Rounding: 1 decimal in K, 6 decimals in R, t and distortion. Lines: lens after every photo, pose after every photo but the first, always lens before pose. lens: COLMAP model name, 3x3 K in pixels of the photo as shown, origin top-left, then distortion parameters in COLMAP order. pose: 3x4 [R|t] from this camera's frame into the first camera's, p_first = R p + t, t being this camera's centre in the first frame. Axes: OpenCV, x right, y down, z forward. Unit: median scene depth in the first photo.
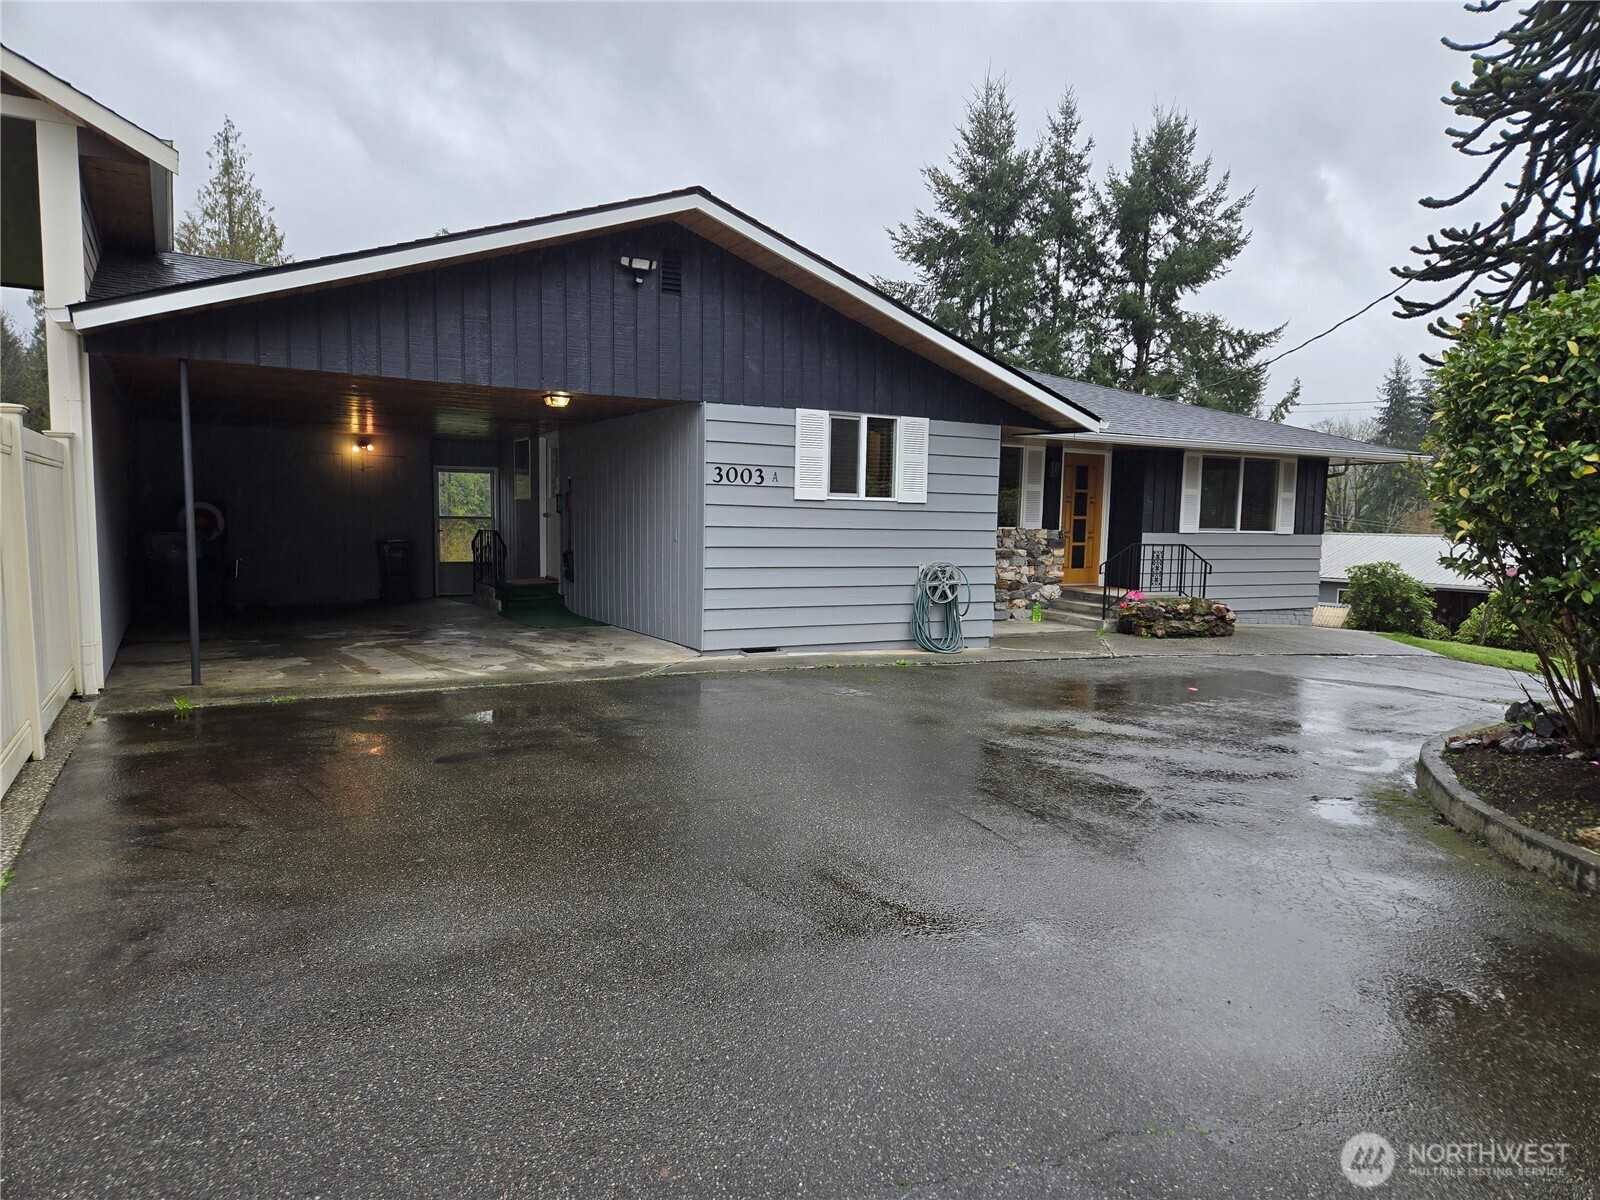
lens RADIAL K [[1064.2, 0, 798.3], [0, 1064.2, 628.9], [0, 0, 1]] dist [0.071061, -0.040866]
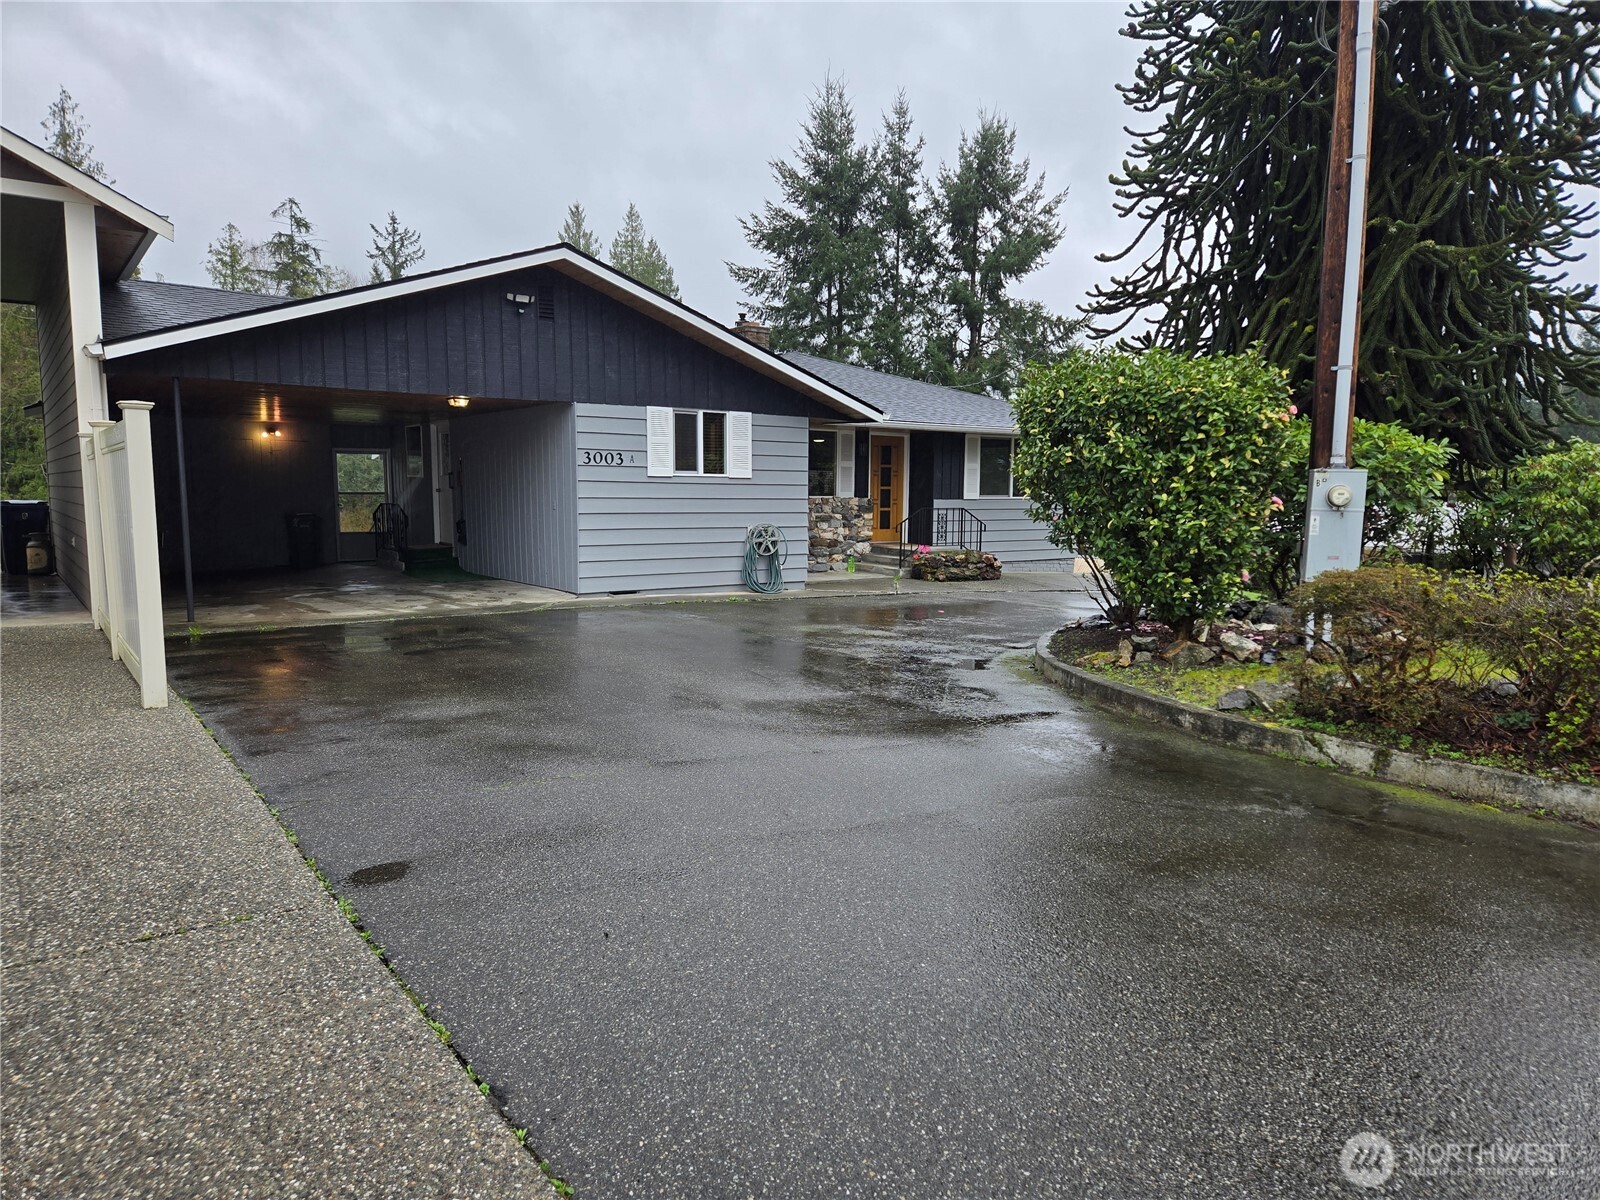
lens RADIAL K [[1064.2, 0, 796.1], [0, 1064.2, 623.3], [0, 0, 1]] dist [0.071061, -0.040866]
pose [[0.992935, -0.027405, 0.115448, 0.015797], [0.024968, 0.999435, 0.022504, 0.024567], [-0.115999, -0.019462, 0.993059, -0.236974]]
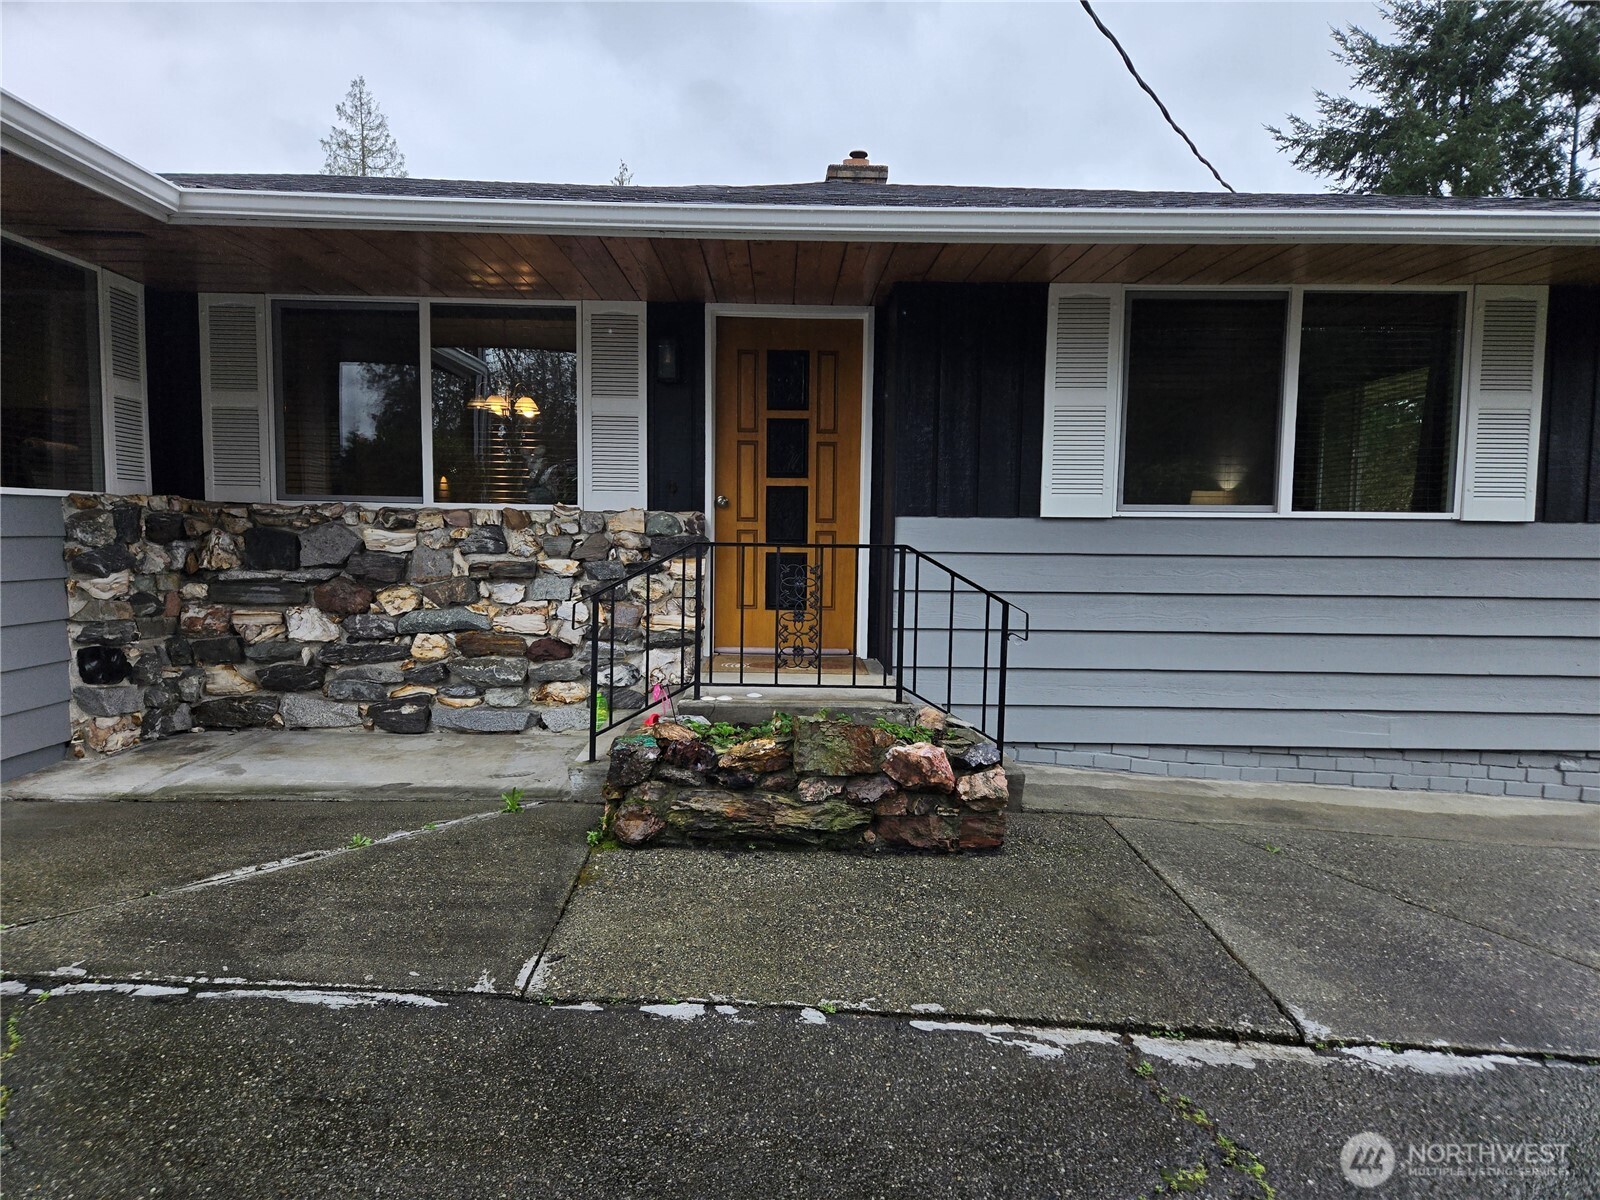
lens RADIAL K [[1064.2, 0, 791.0], [0, 1064.2, 596.6], [0, 0, 1]] dist [0.071061, -0.040866]
pose [[0.875970, 0.018138, -0.482024, 0.505230], [-0.043269, 0.998219, -0.041070, -0.050358], [0.480421, 0.056833, 0.875195, 0.729969]]
